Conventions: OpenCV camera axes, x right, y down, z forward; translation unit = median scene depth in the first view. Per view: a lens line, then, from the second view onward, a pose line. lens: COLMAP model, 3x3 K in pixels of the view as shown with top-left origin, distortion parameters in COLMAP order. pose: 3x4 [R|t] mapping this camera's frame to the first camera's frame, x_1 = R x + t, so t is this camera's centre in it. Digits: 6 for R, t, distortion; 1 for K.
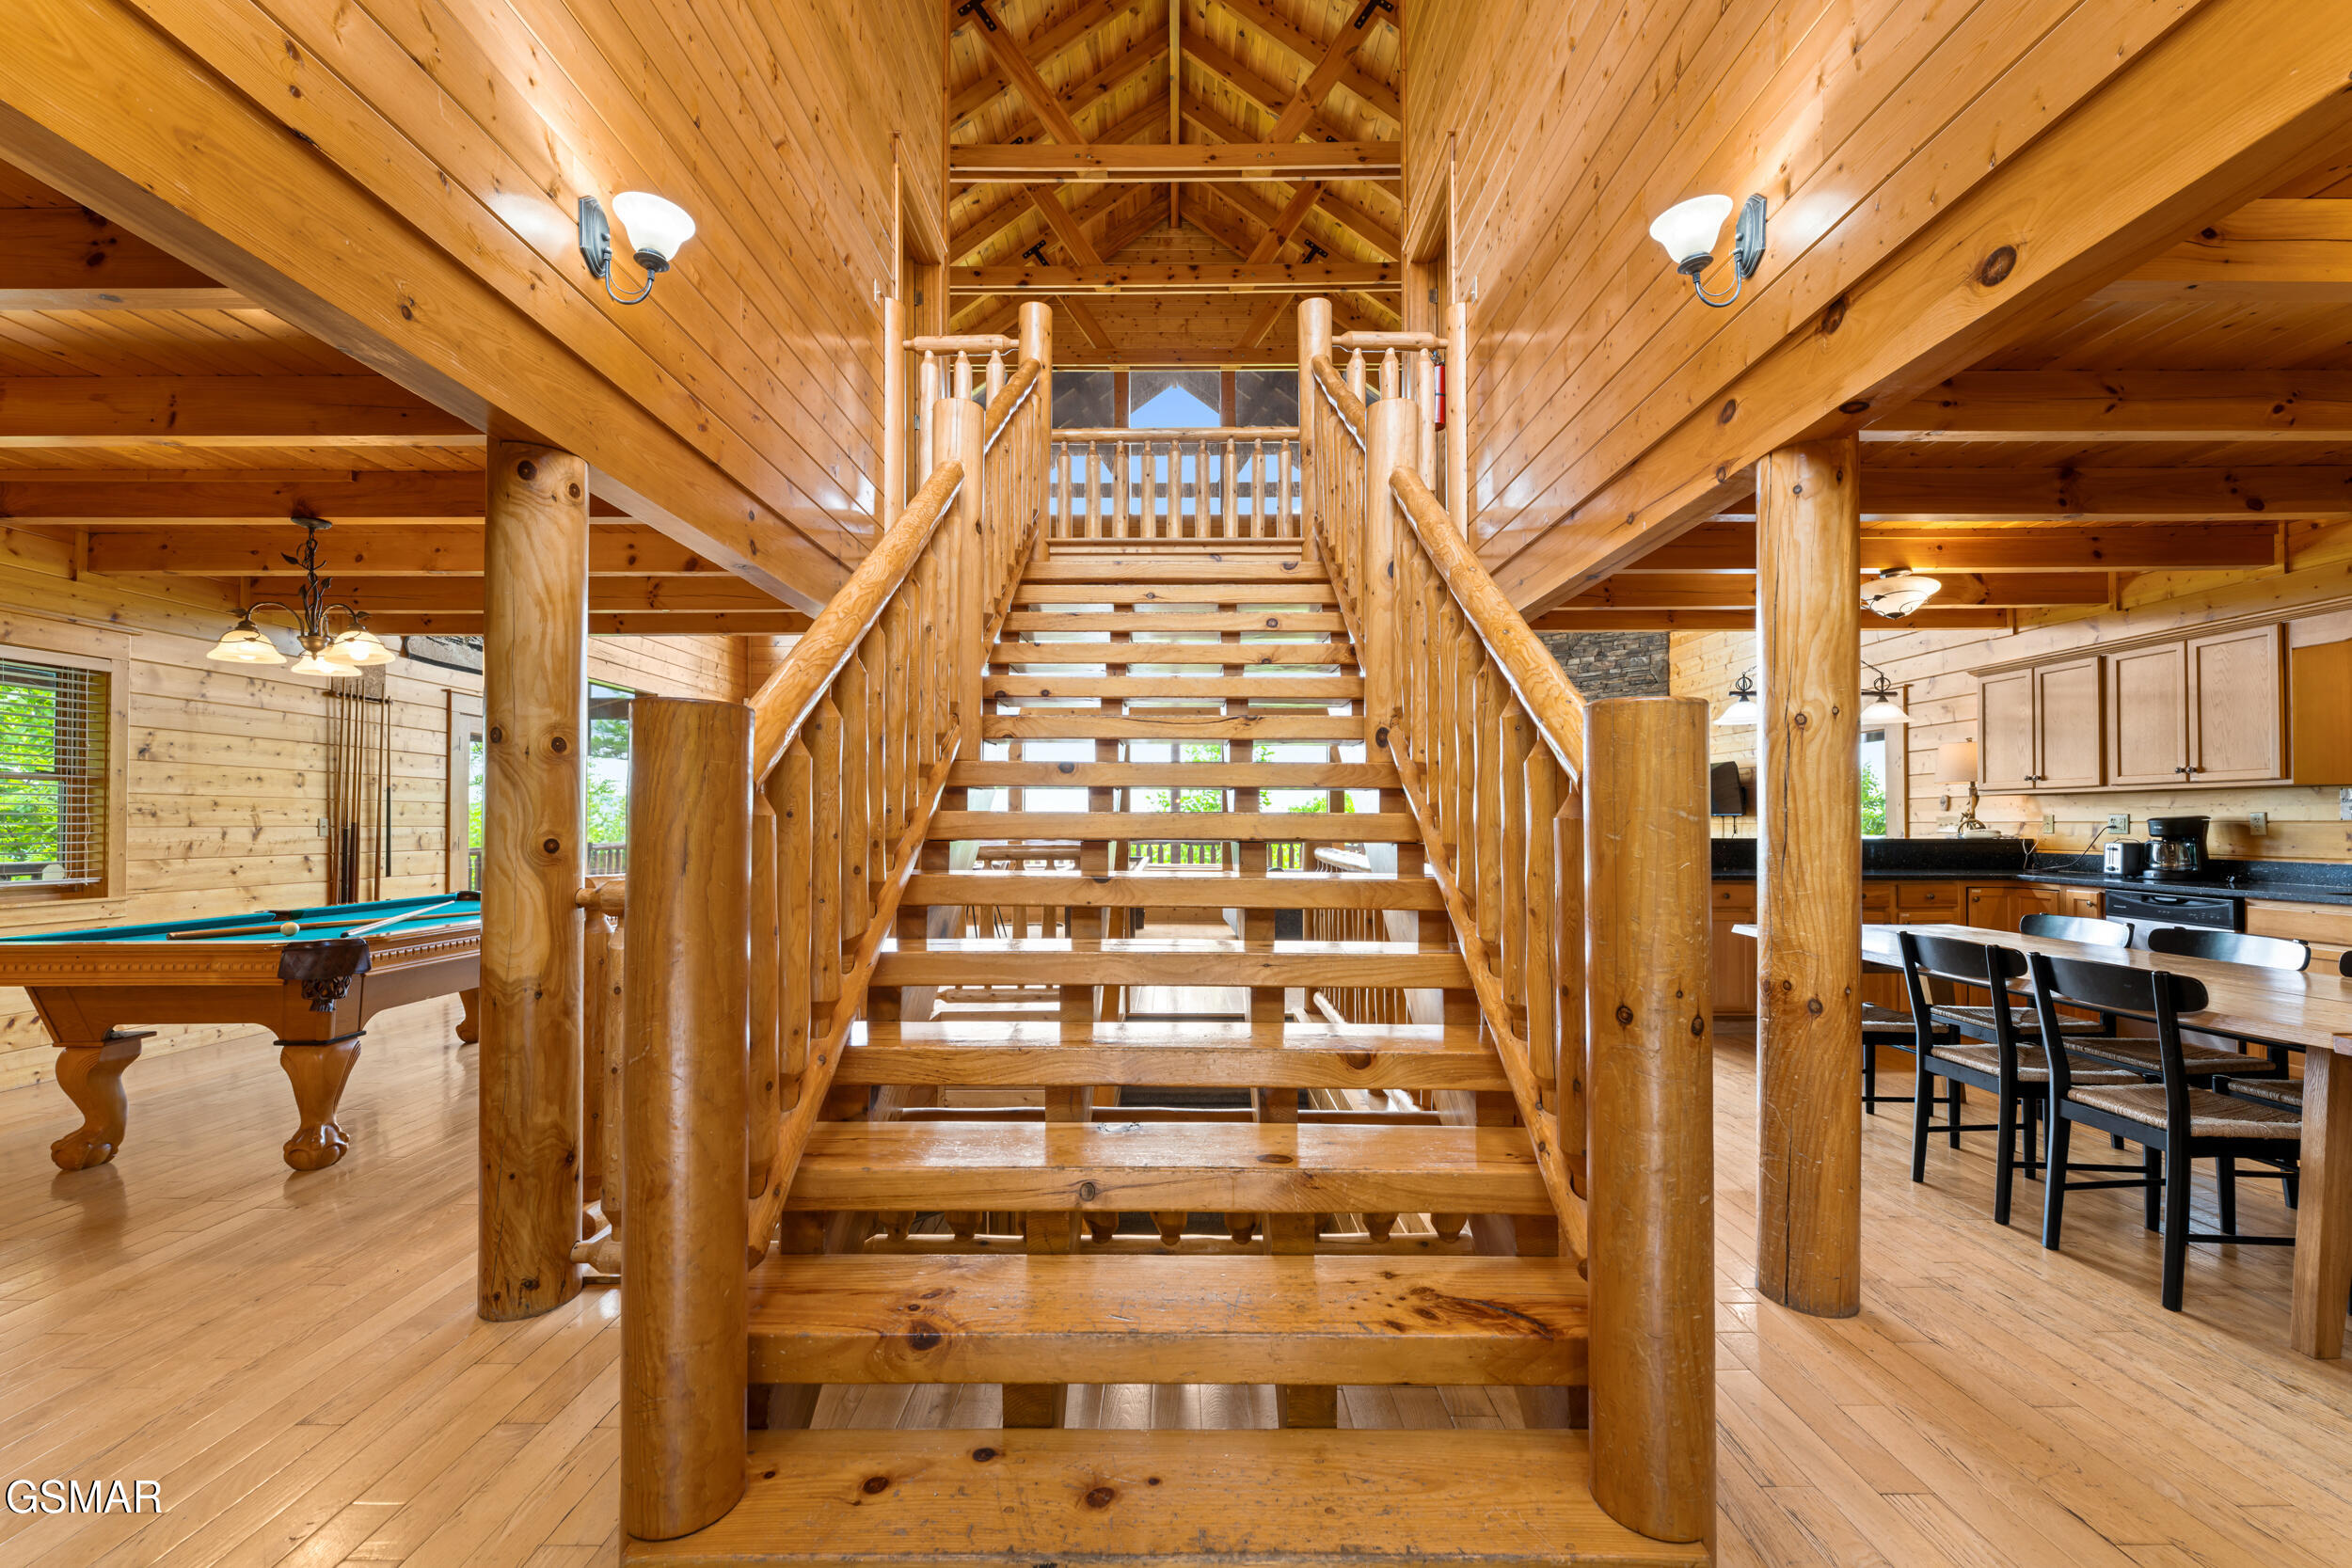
lens RADIAL K [[944.4, 0, 1181.8], [0, 944.4, 805.8], [0, 0, 1]] dist [0.002952, -0.000183]
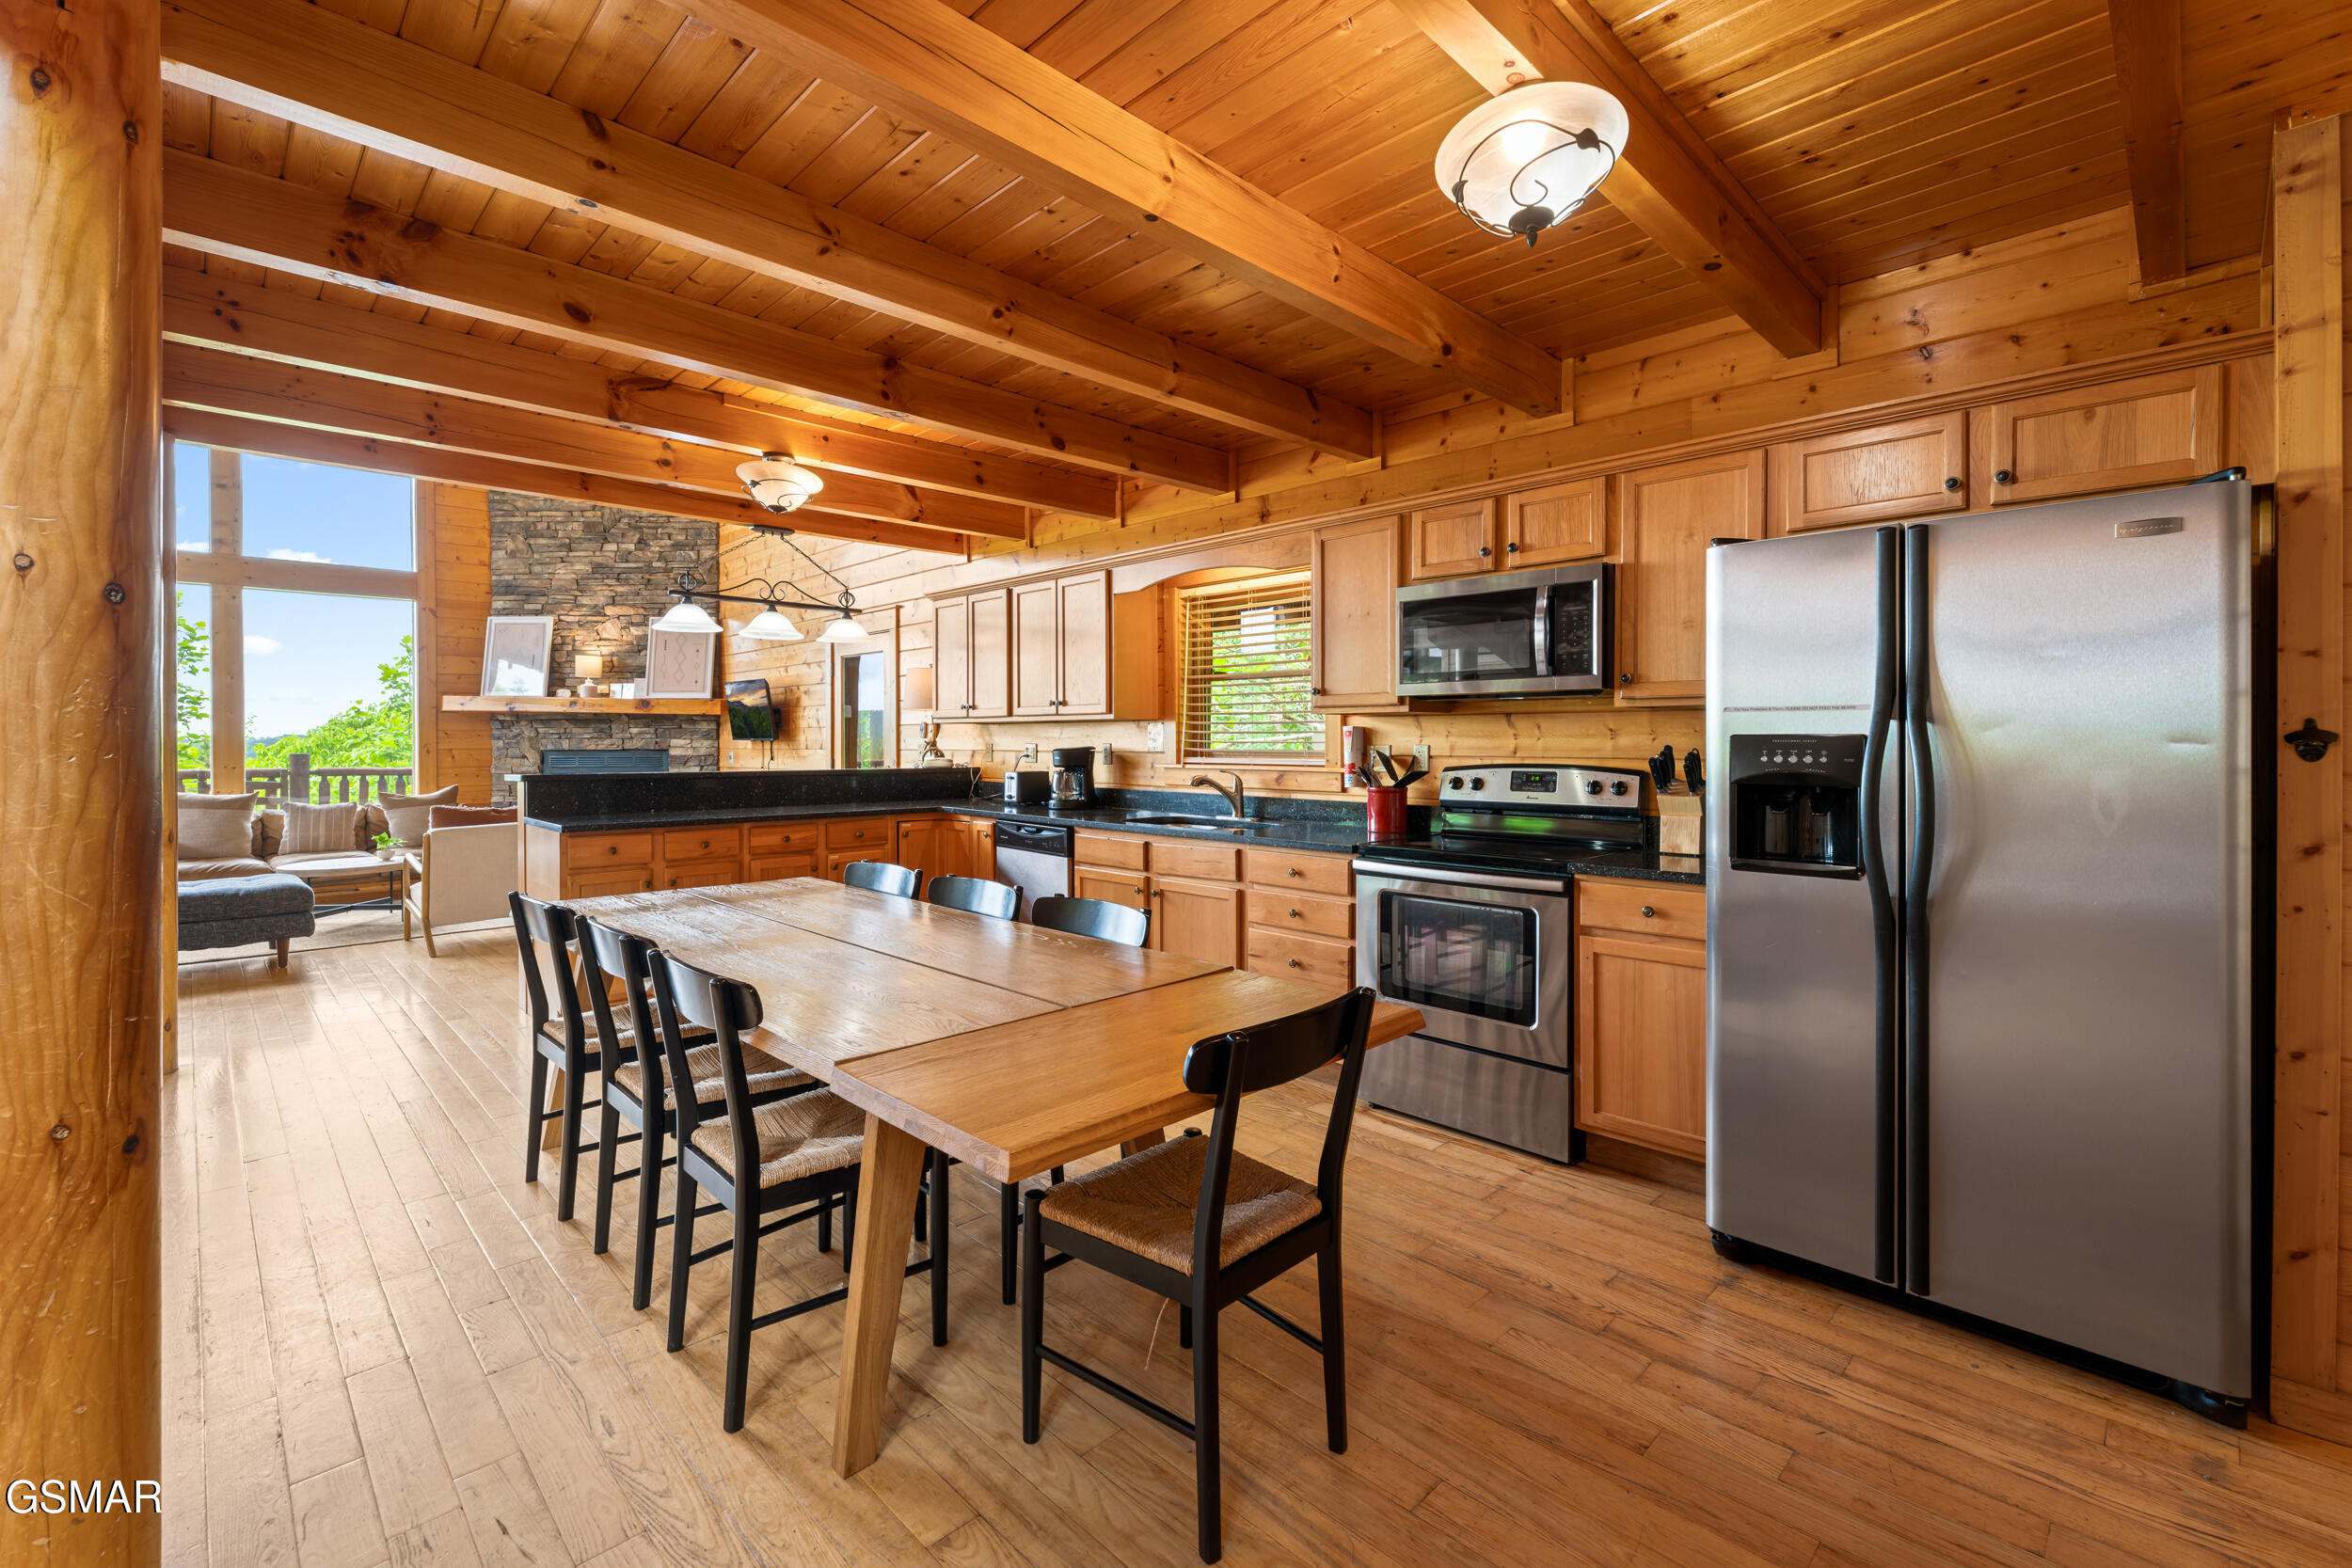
lens RADIAL K [[1006.8, 0, 1180.6], [0, 1006.8, 756.8], [0, 0, 1]] dist [0.000493, -0.000075]
pose [[0.713429, -0.011131, 0.700639, 0.344776], [-0.012377, 0.999518, 0.028483, -0.010787], [-0.700618, -0.028992, 0.712947, 0.096544]]
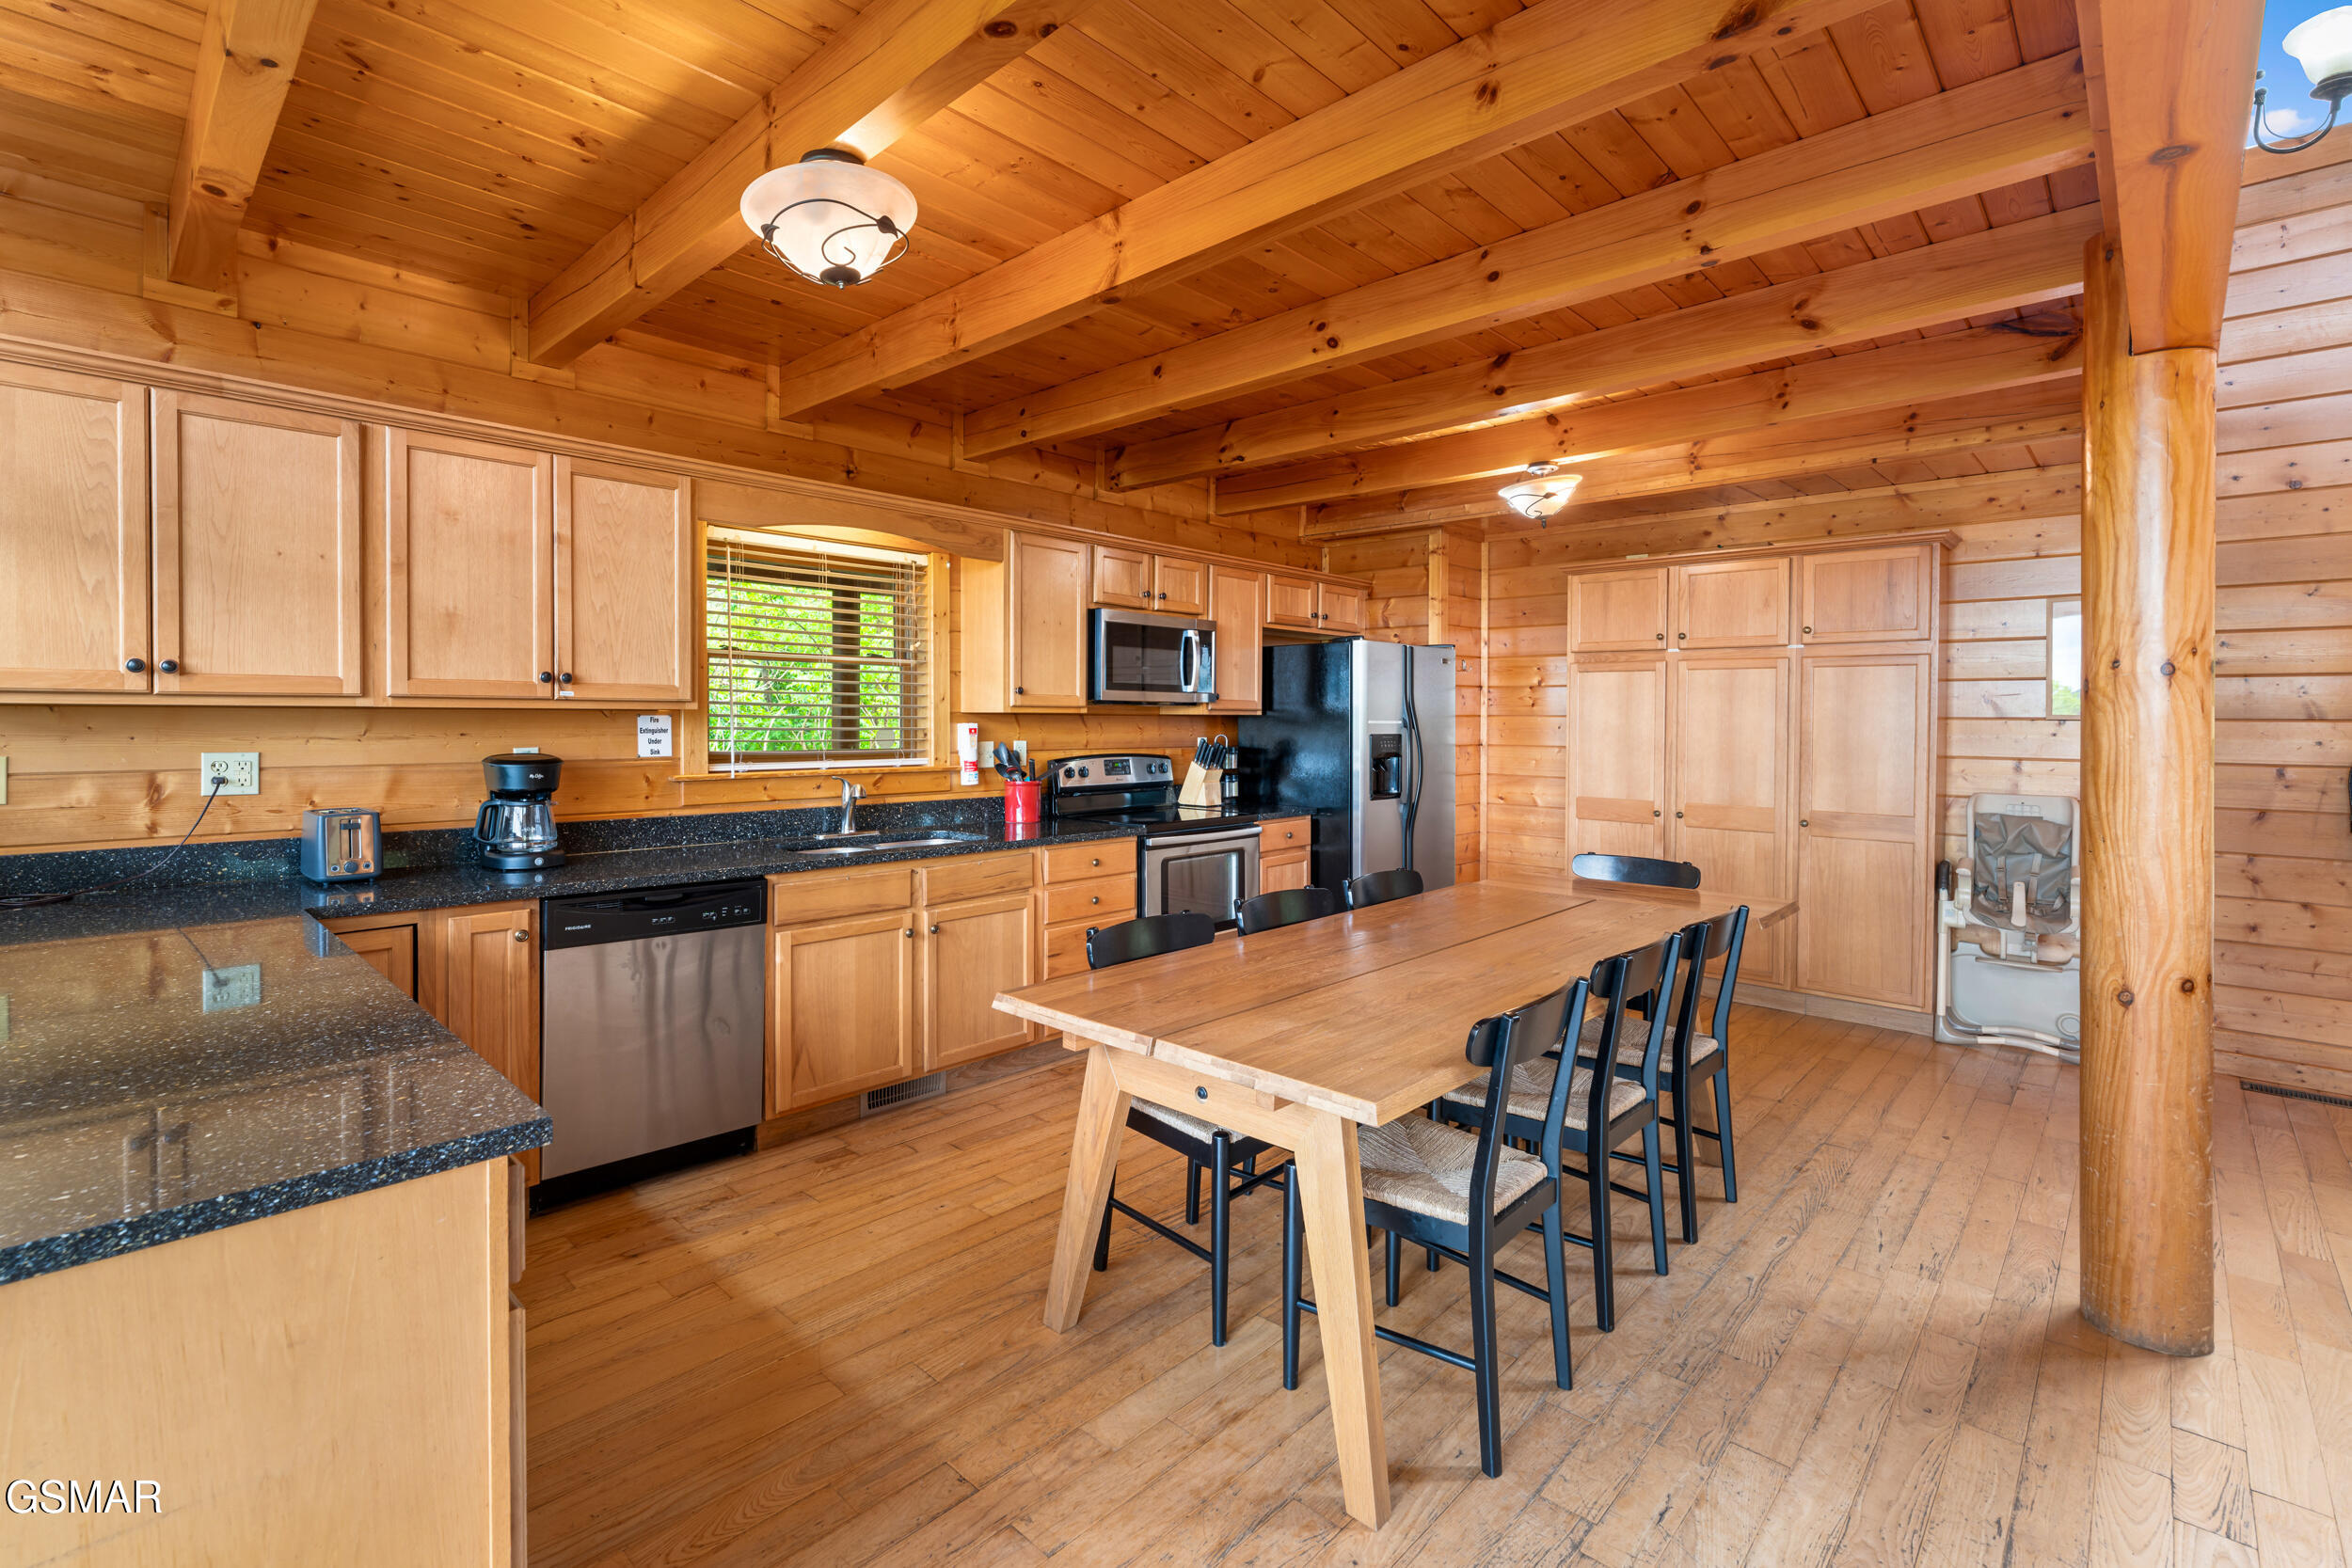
lens RADIAL K [[1049.5, 0, 1163.0], [0, 1049.5, 744.8], [0, 0, 1]] dist [0.000330, -0.000070]
pose [[-0.721672, -0.016263, 0.692044, 0.312137], [-0.013715, 0.999864, 0.009195, -0.006893], [-0.692099, -0.002855, -0.721797, 1.105876]]
